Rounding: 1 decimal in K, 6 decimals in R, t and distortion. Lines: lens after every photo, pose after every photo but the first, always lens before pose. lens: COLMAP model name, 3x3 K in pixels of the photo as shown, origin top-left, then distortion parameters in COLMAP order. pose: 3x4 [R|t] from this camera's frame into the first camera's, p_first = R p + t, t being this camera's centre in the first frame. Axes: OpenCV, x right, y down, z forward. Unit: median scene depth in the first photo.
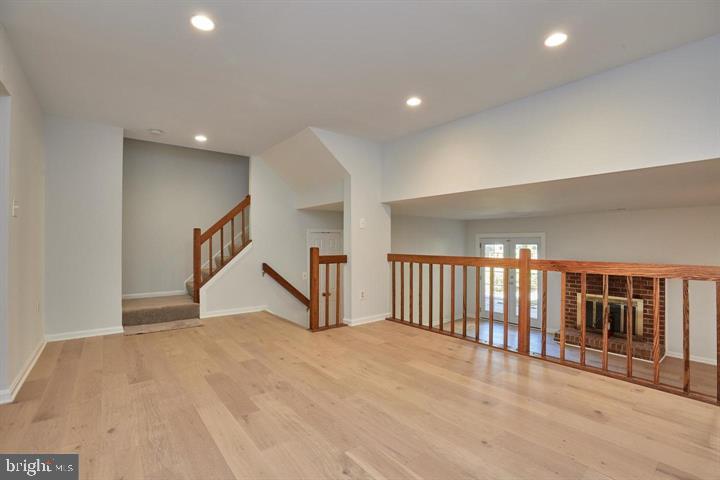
lens RADIAL K [[330.0, 0, 360.0], [0, 330.0, 240.0], [0, 0, 1]] dist [-0.088089, 0.039636]
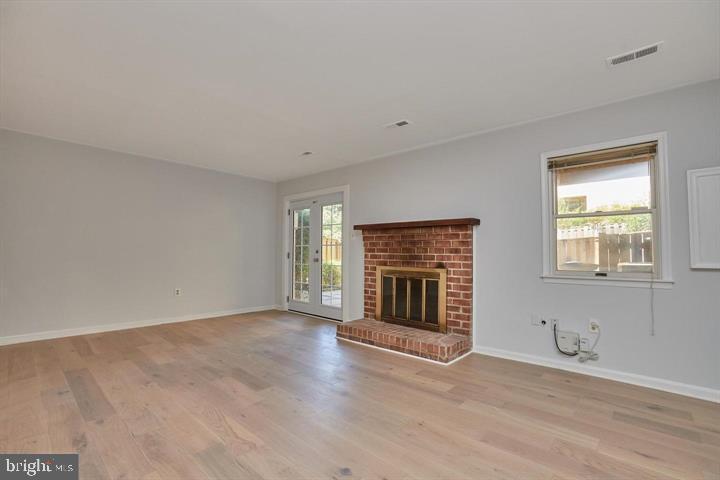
lens RADIAL K [[330.0, 0, 360.0], [0, 330.0, 240.0], [0, 0, 1]] dist [-0.088089, 0.039636]
pose [[0.984618, 0.017445, 0.173847, 0.631432], [-0.012585, 0.999500, -0.029018, 0.157954], [-0.174266, 0.026384, 0.984345, 0.369219]]
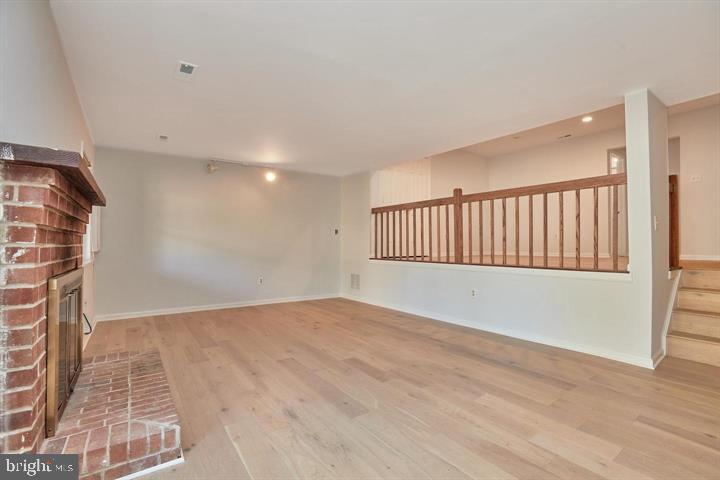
lens RADIAL K [[330.0, 0, 360.0], [0, 330.0, 240.0], [0, 0, 1]] dist [-0.088089, 0.039636]
pose [[-0.999042, 0.003271, 0.043629, 0.529192], [0.002322, 0.999760, -0.021787, 0.169315], [-0.043690, -0.021665, -0.998810, 1.488612]]
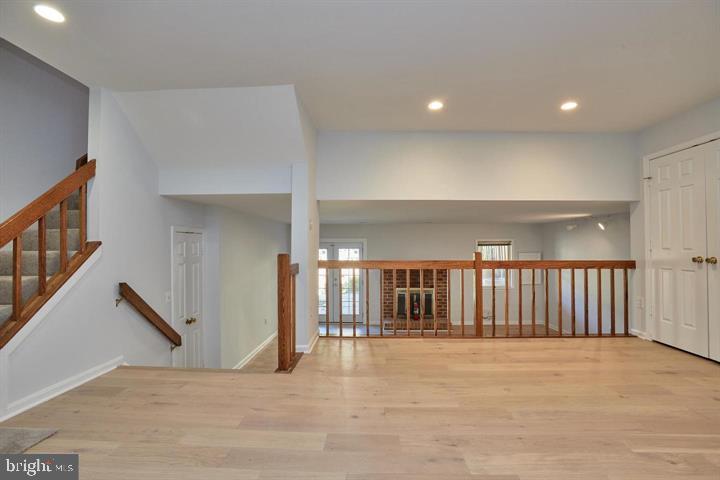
lens RADIAL K [[325.7, 0, 362.7], [0, 325.7, 244.6], [0, 0, 1]] dist [-0.074793, 0.027404]
pose [[0.649736, 0.008325, 0.760114, -0.440305], [-0.009258, 0.999953, -0.003038, 0.001371], [-0.760103, -0.005063, 0.649783, 0.323882]]
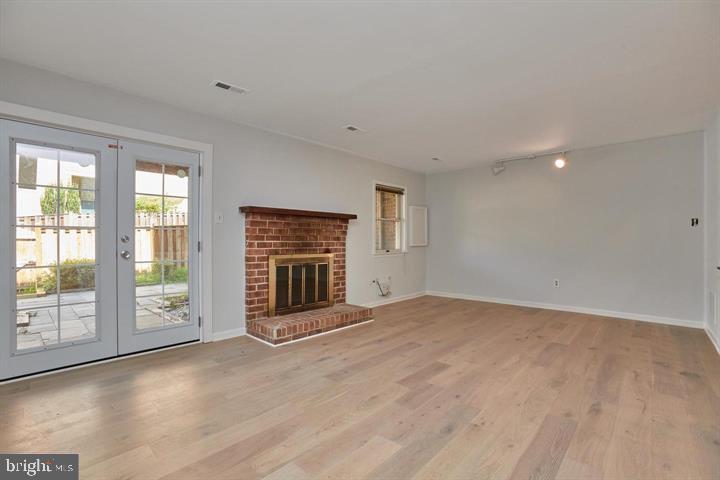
lens RADIAL K [[330.0, 0, 360.0], [0, 330.0, 240.0], [0, 0, 1]] dist [-0.088089, 0.039636]
pose [[-0.155118, 0.004512, 0.987886, 0.049584], [-0.010905, 0.999921, -0.006279, 0.166866], [-0.987836, -0.011747, -0.155057, 1.120107]]
